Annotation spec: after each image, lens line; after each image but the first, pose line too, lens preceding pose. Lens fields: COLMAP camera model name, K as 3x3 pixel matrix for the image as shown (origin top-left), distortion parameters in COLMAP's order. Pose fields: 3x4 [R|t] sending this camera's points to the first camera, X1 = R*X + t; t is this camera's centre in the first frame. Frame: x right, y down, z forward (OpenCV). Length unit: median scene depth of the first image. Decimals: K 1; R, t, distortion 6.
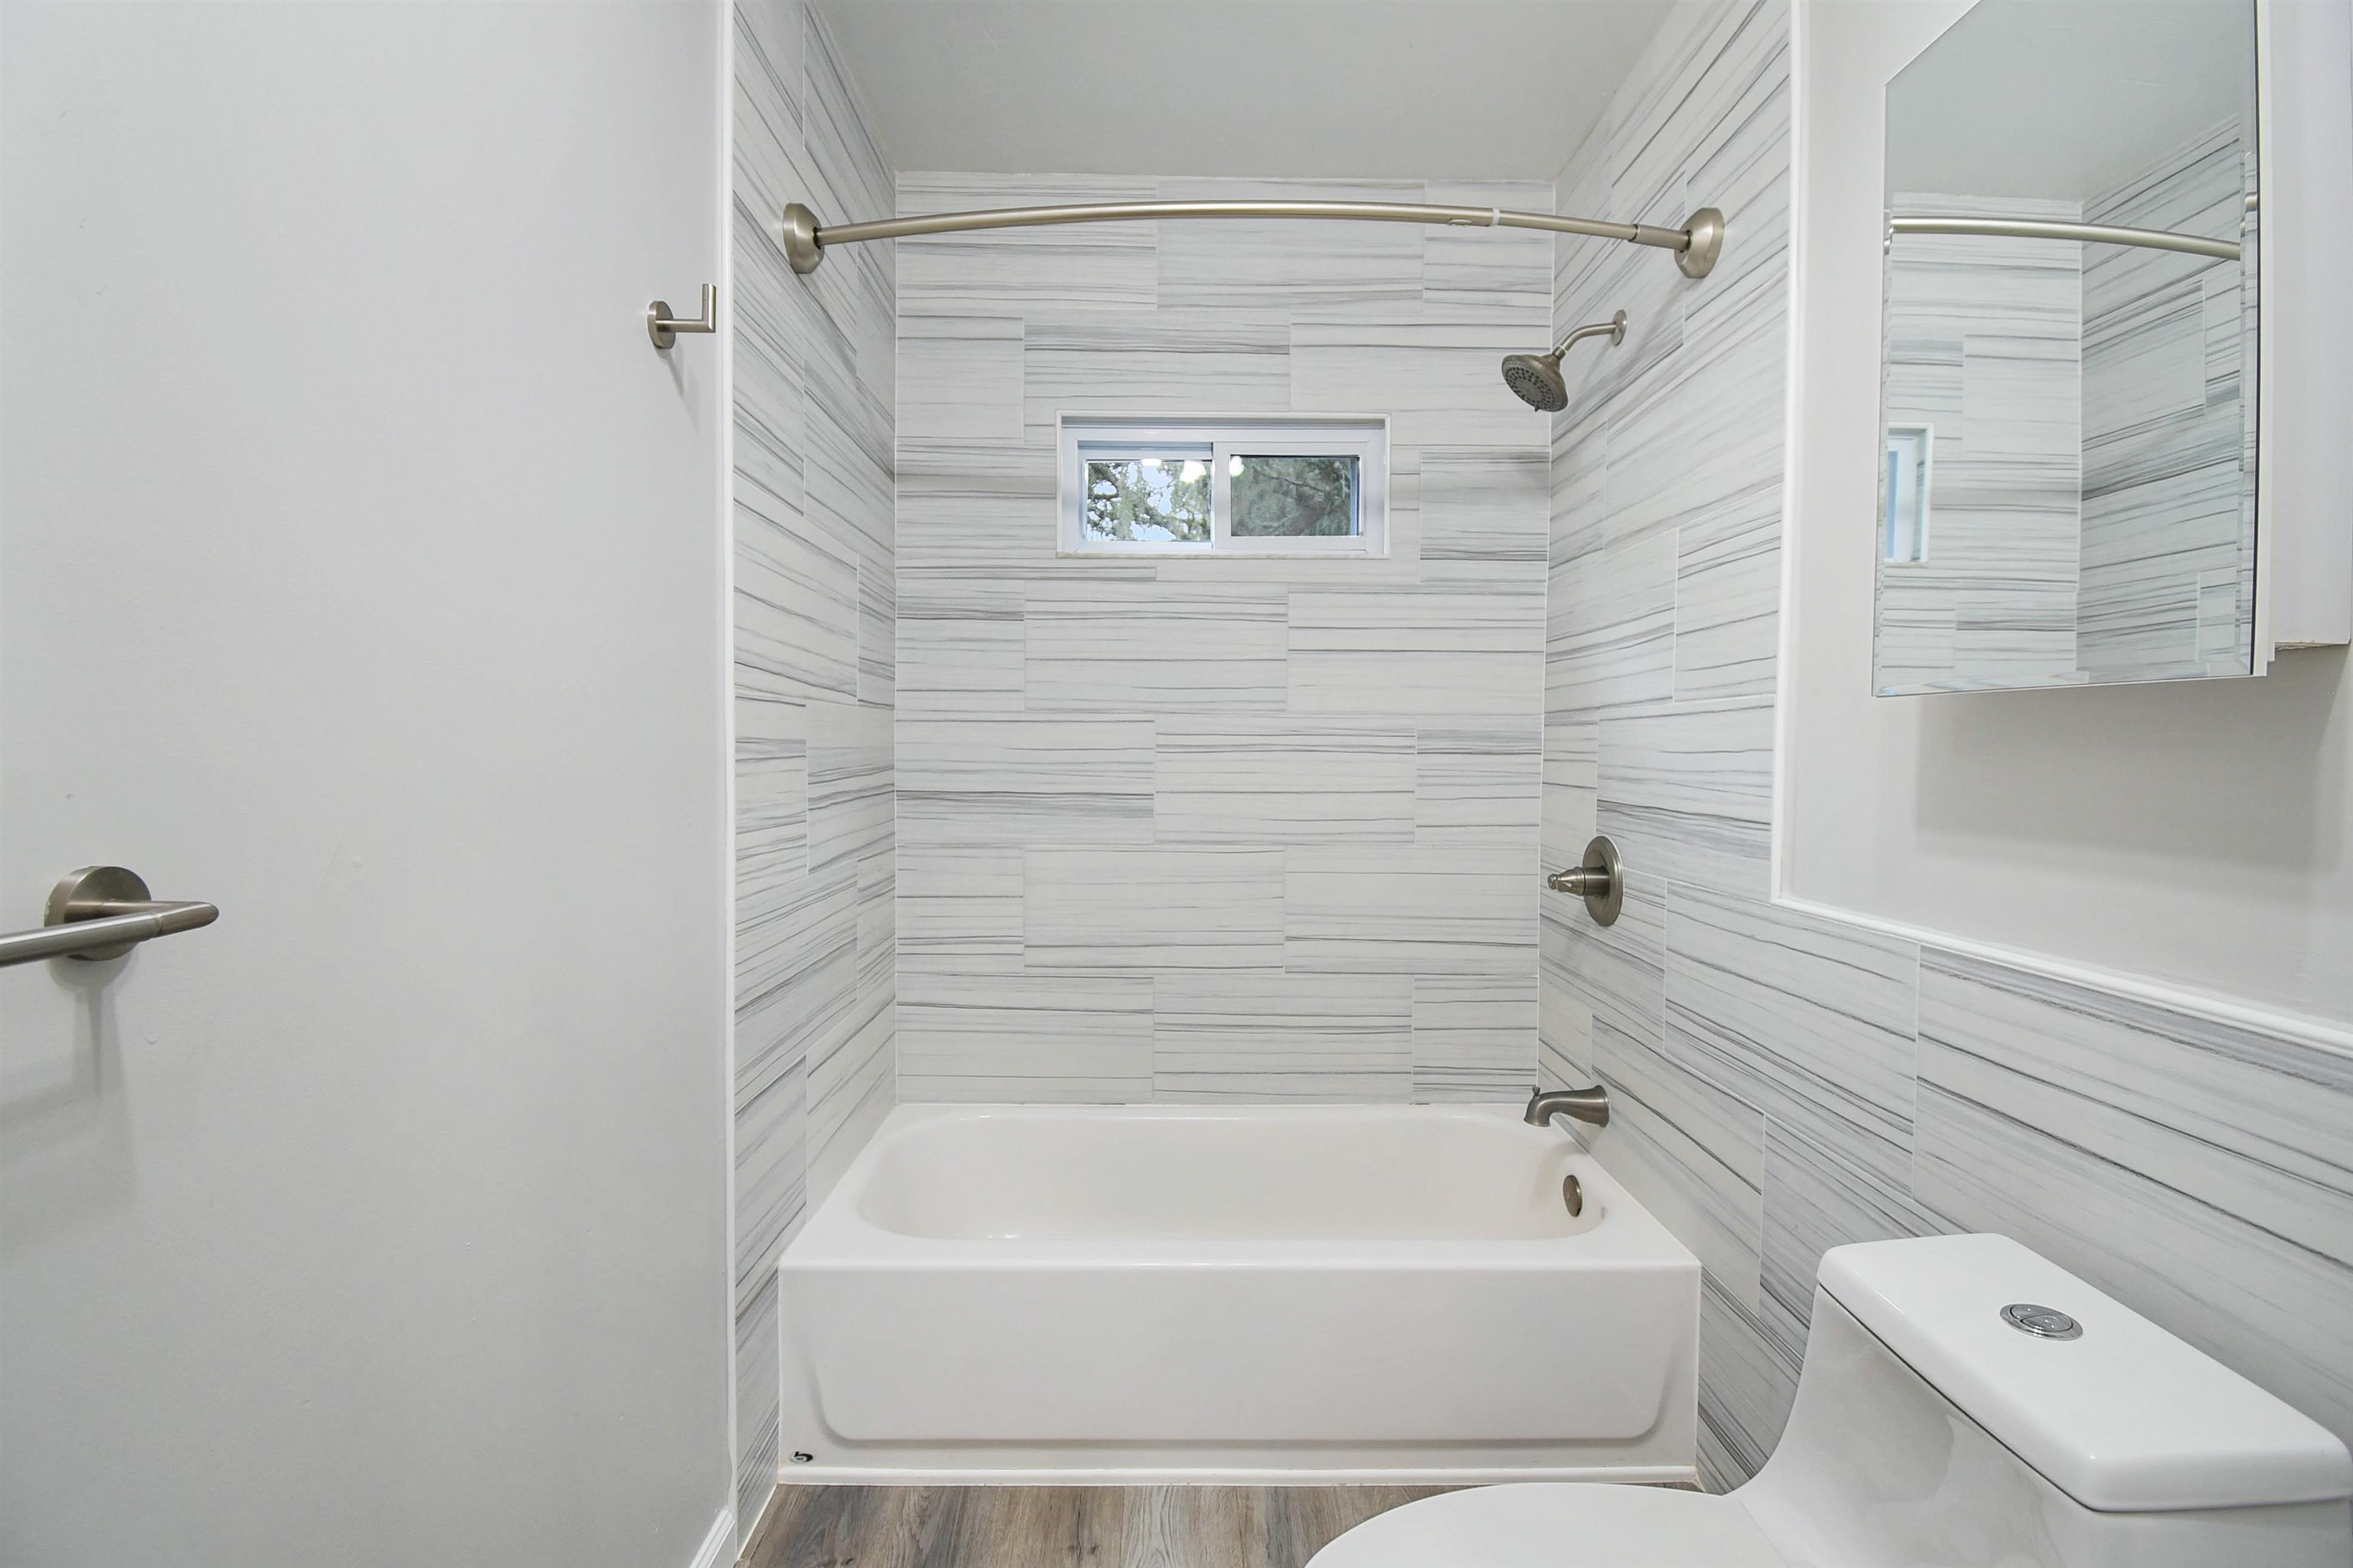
lens RADIAL K [[1051.5, 0, 1178.9], [0, 1051.5, 750.1], [0, 0, 1]] dist [0.014710, -0.012032]
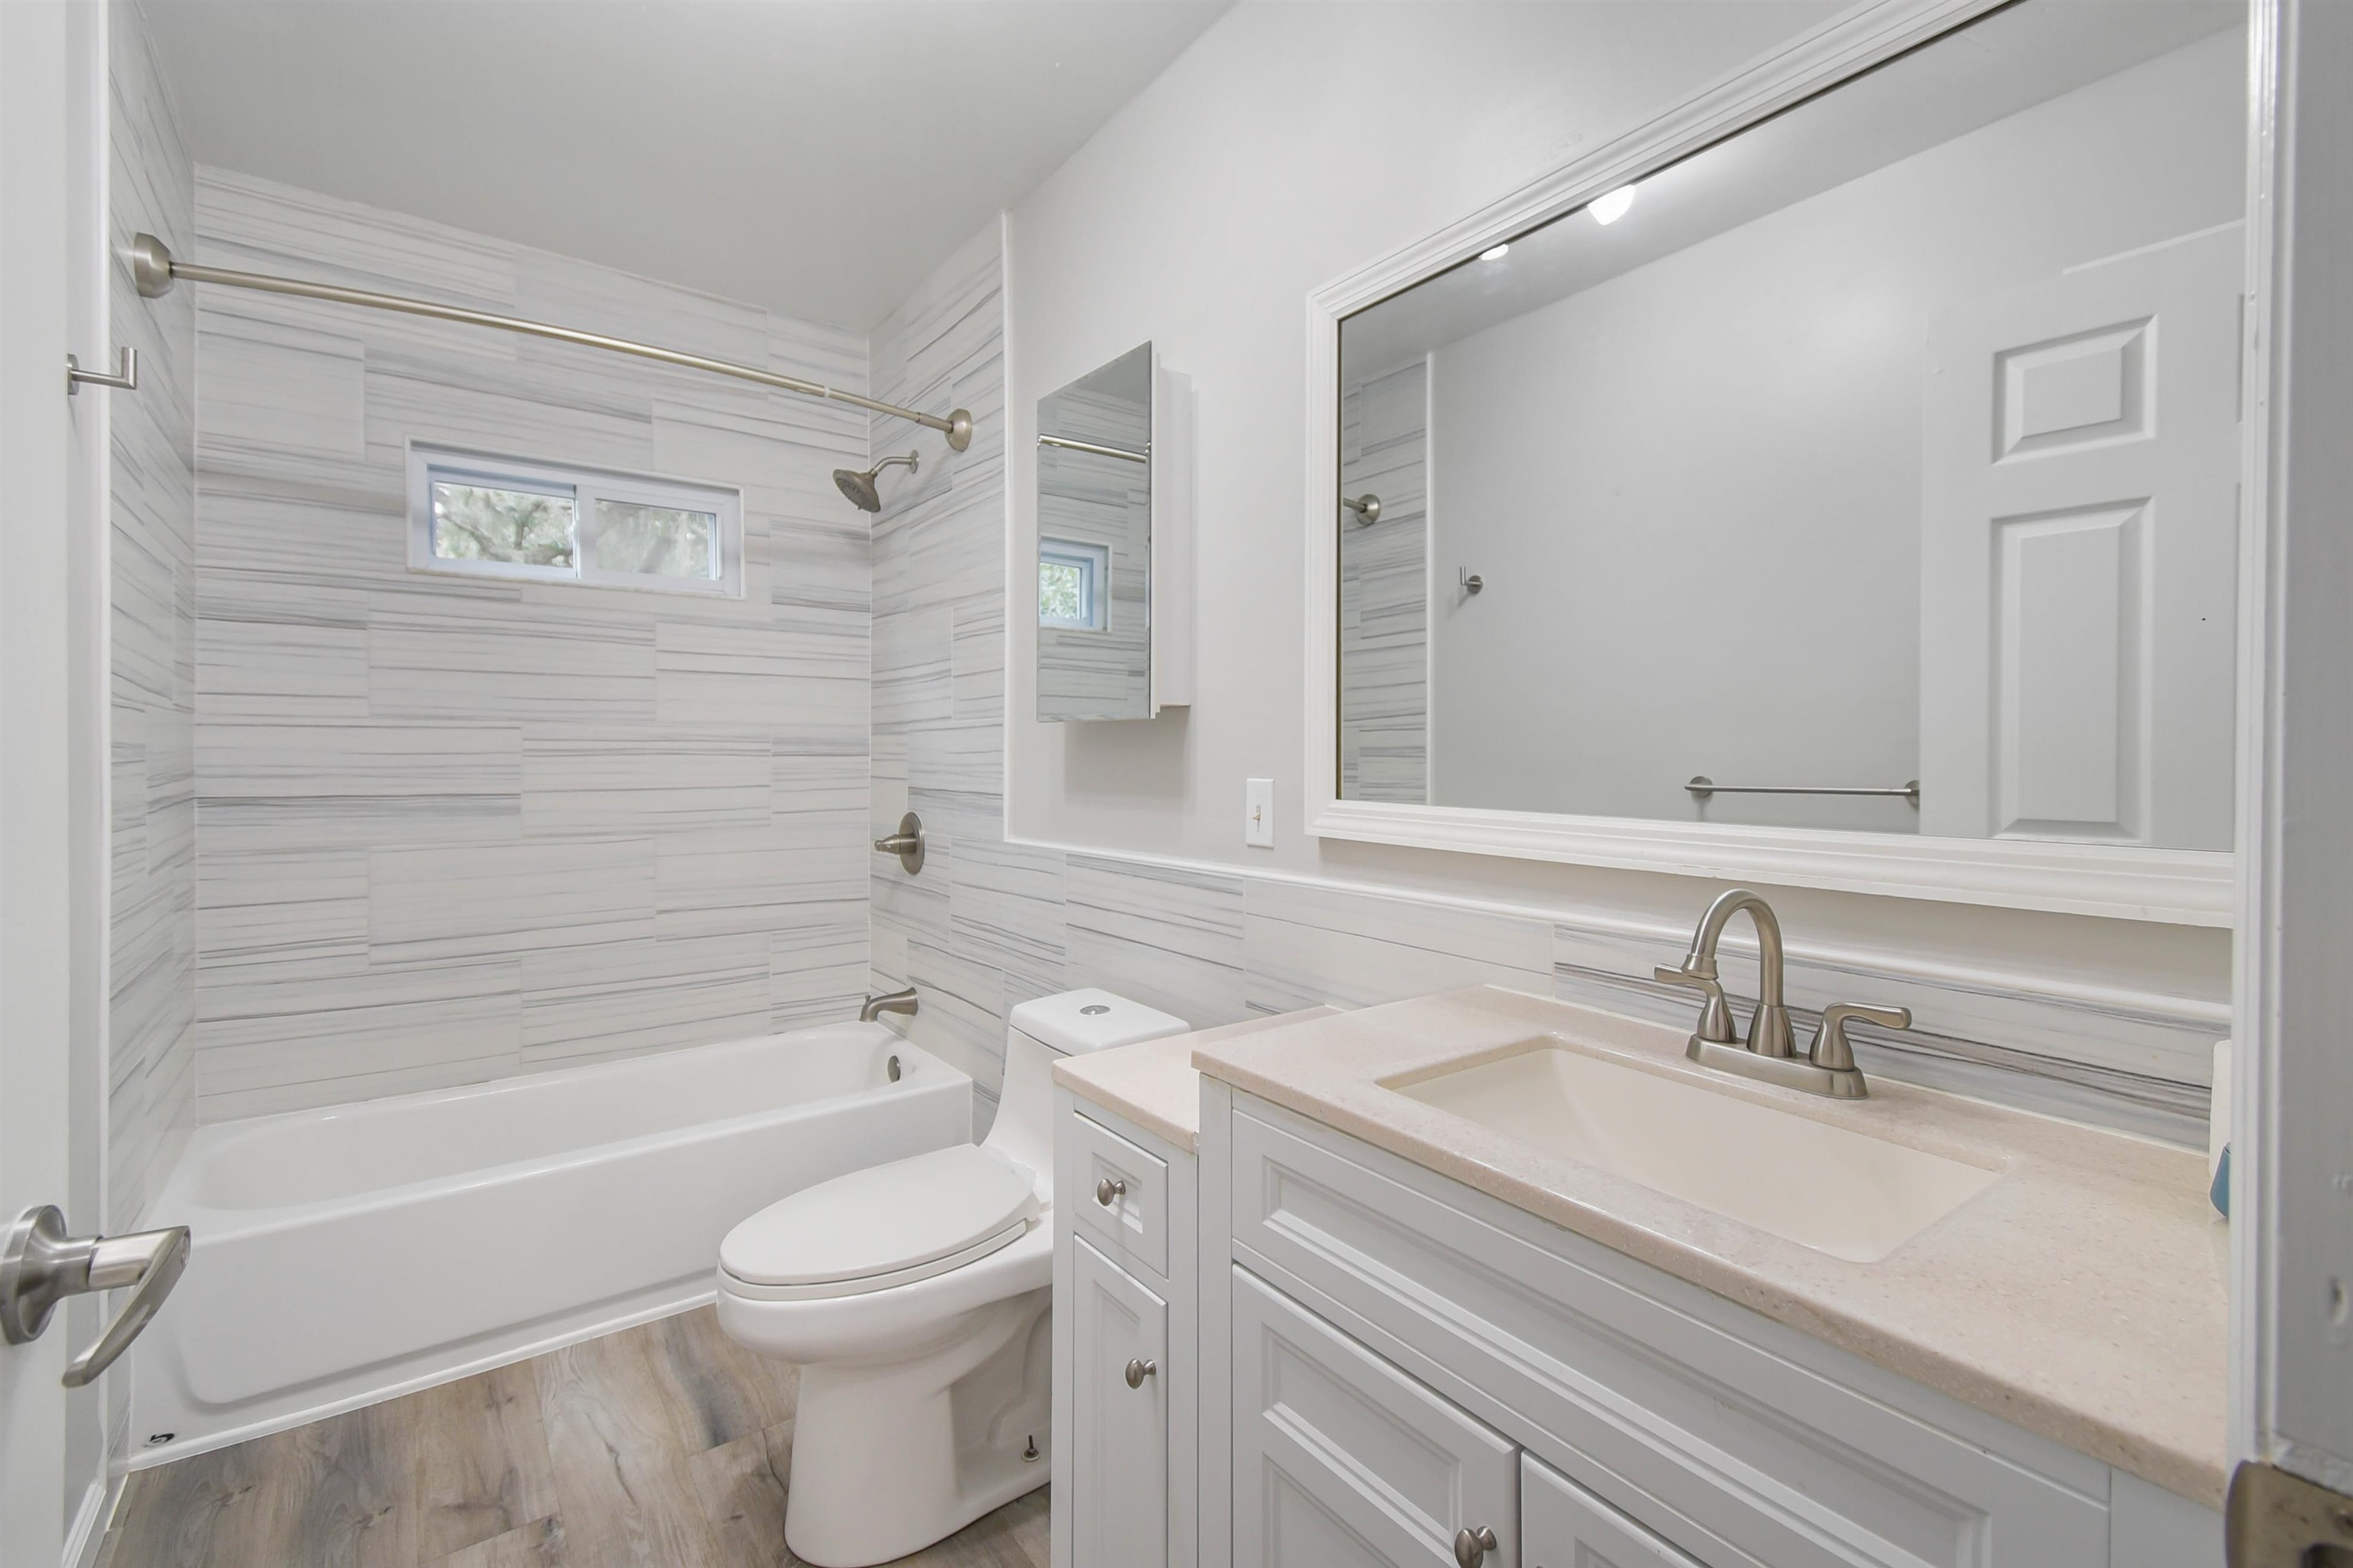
lens RADIAL K [[1019.8, 0, 1176.5], [0, 1019.8, 784.0], [0, 0, 1]] dist [0.054121, -0.021376]
pose [[0.816039, -0.023213, 0.577530, -0.105866], [0.006941, 0.999515, 0.030367, 0.003622], [-0.577955, -0.020772, 0.815805, -0.337712]]
